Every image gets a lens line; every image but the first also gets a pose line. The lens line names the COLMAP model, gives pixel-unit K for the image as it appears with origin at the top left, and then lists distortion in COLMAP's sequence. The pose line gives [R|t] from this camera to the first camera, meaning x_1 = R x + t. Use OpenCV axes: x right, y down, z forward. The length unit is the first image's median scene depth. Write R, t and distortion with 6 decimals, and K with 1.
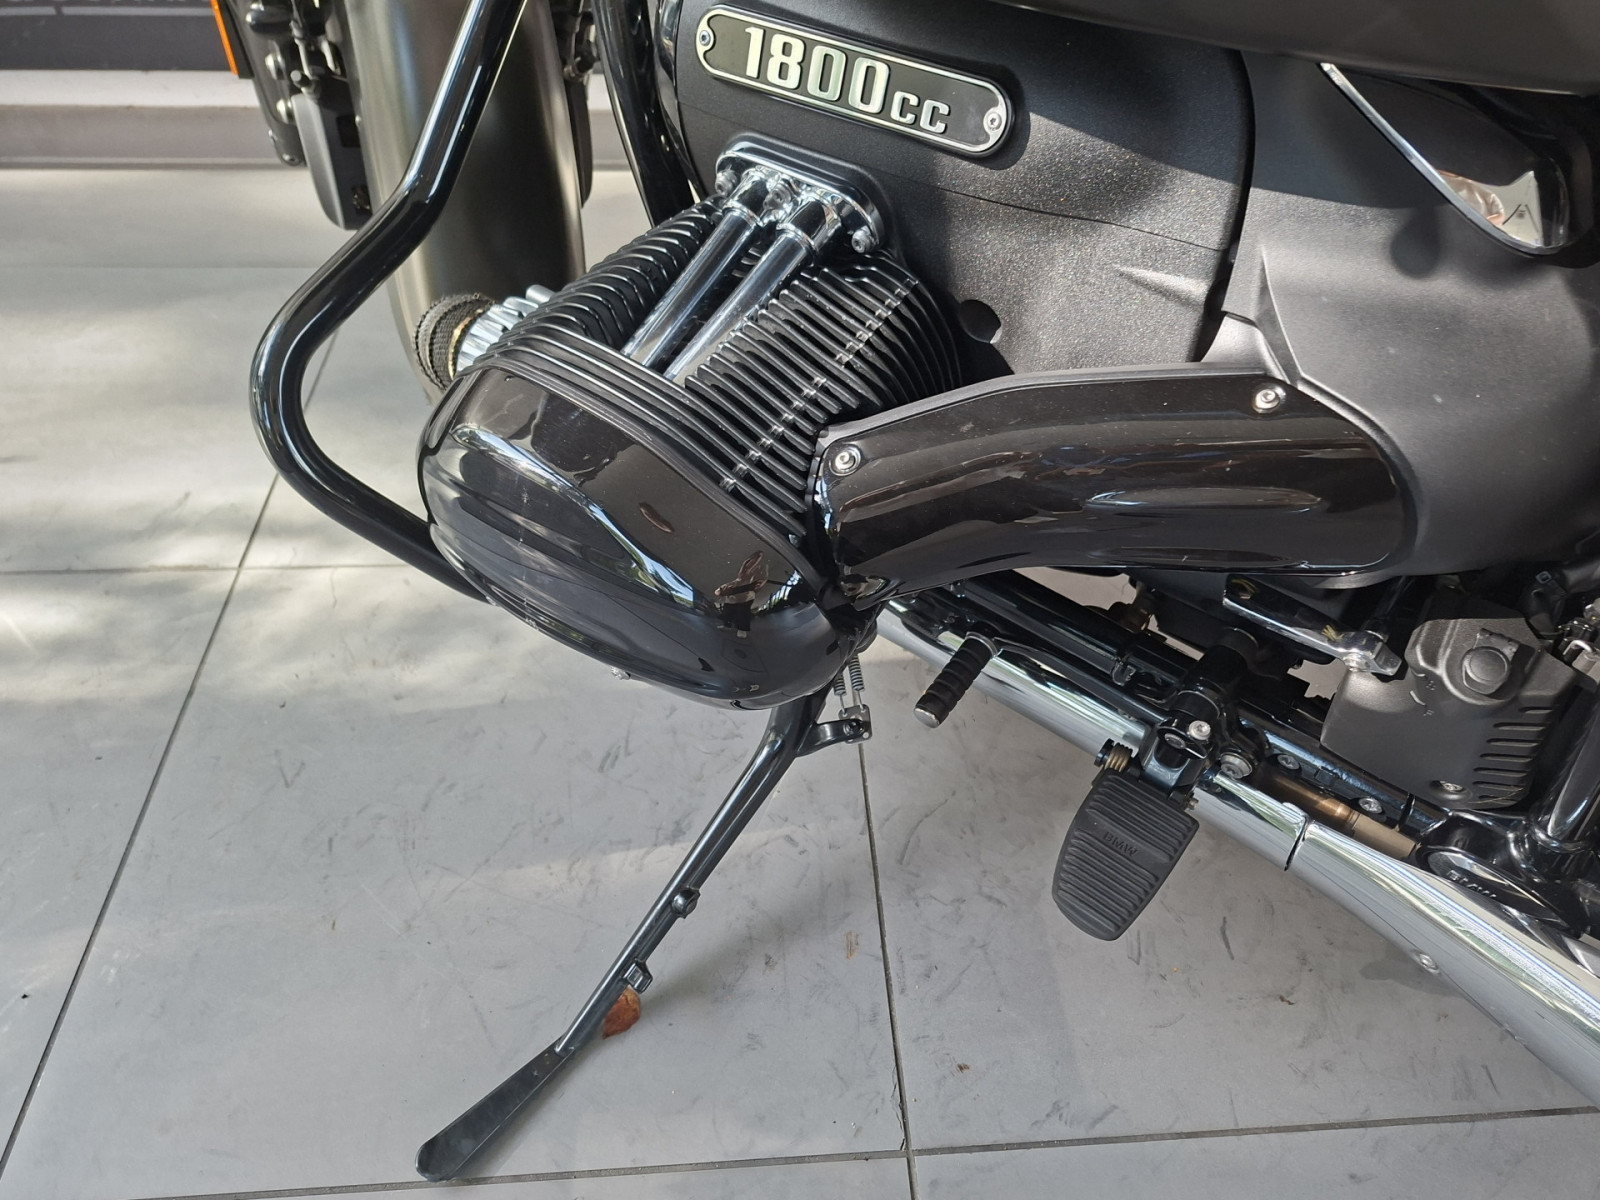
lens RADIAL K [[1058.5, 0, 805.2], [0, 1058.5, 605.9], [0, 0, 1]] dist [0.040548, -0.028323]
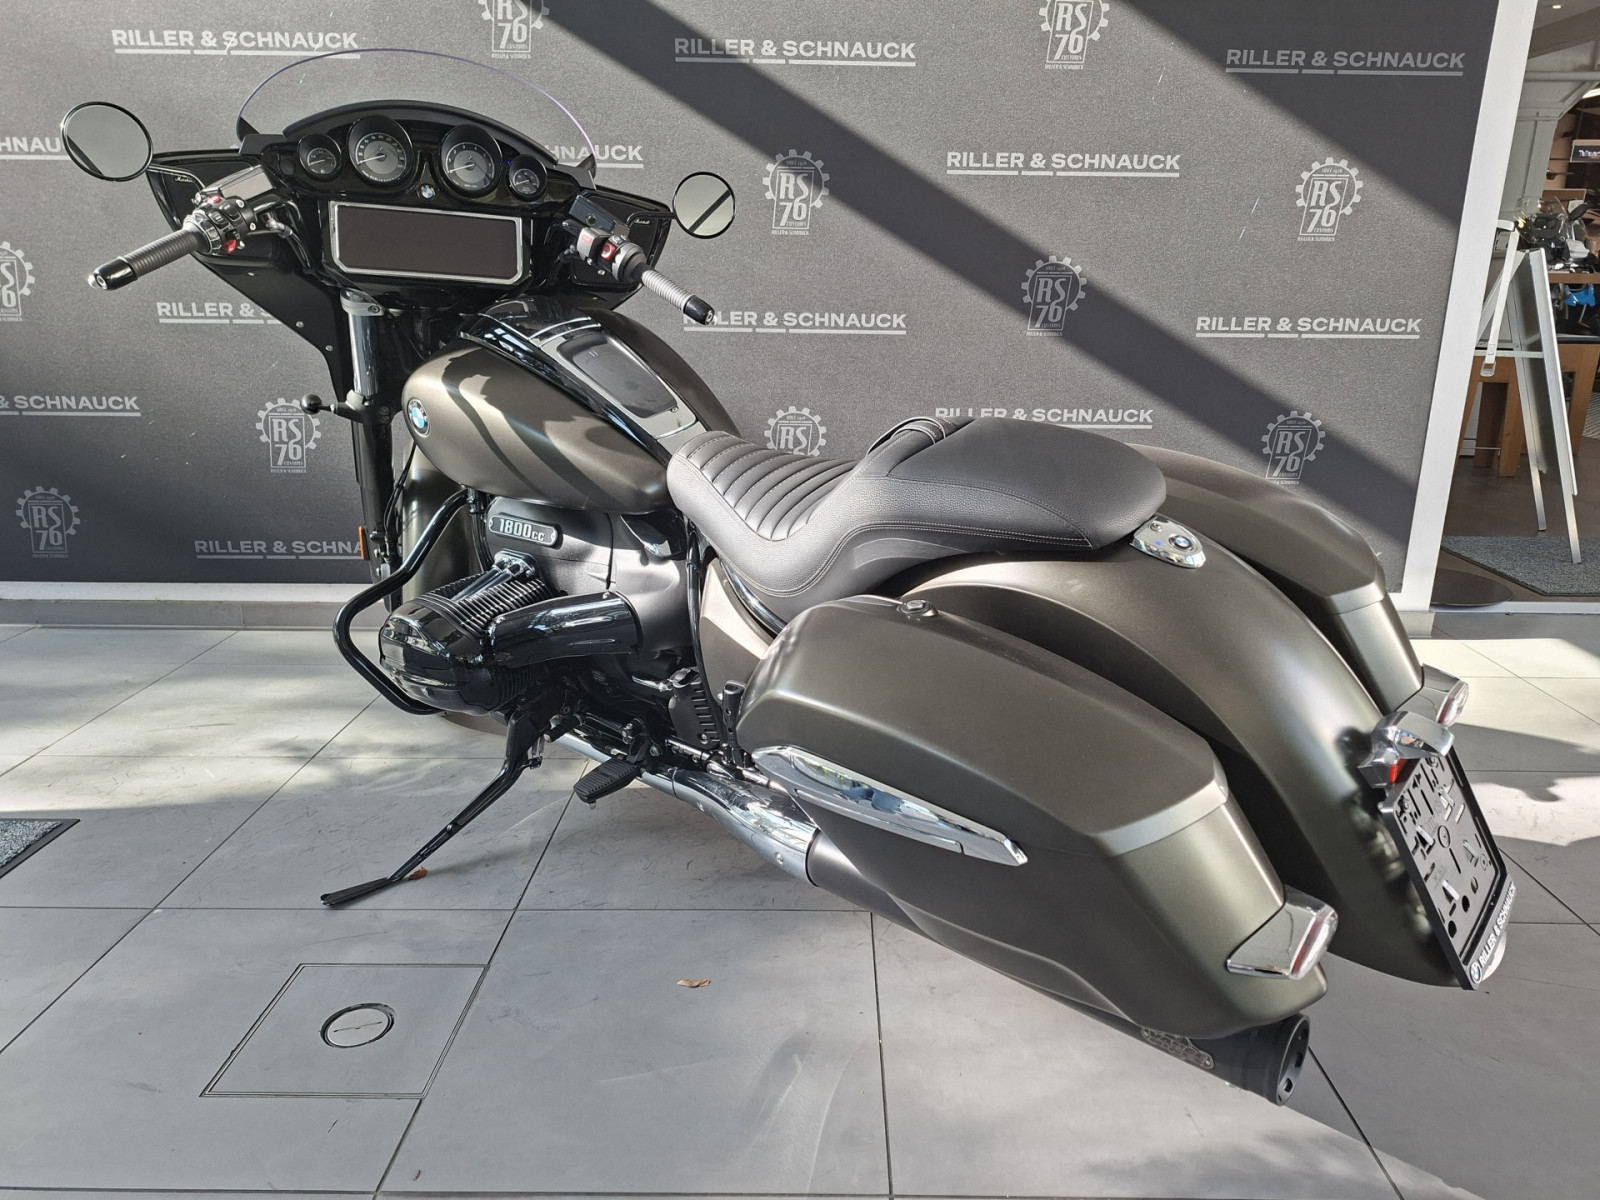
lens RADIAL K [[1058.5, 0, 805.2], [0, 1058.5, 605.9], [0, 0, 1]] dist [0.040548, -0.028323]
pose [[0.996803, -0.005326, -0.079720, 1.198208], [-0.036431, 0.857720, -0.512825, 1.429411], [0.071109, 0.514090, 0.854784, -1.736447]]
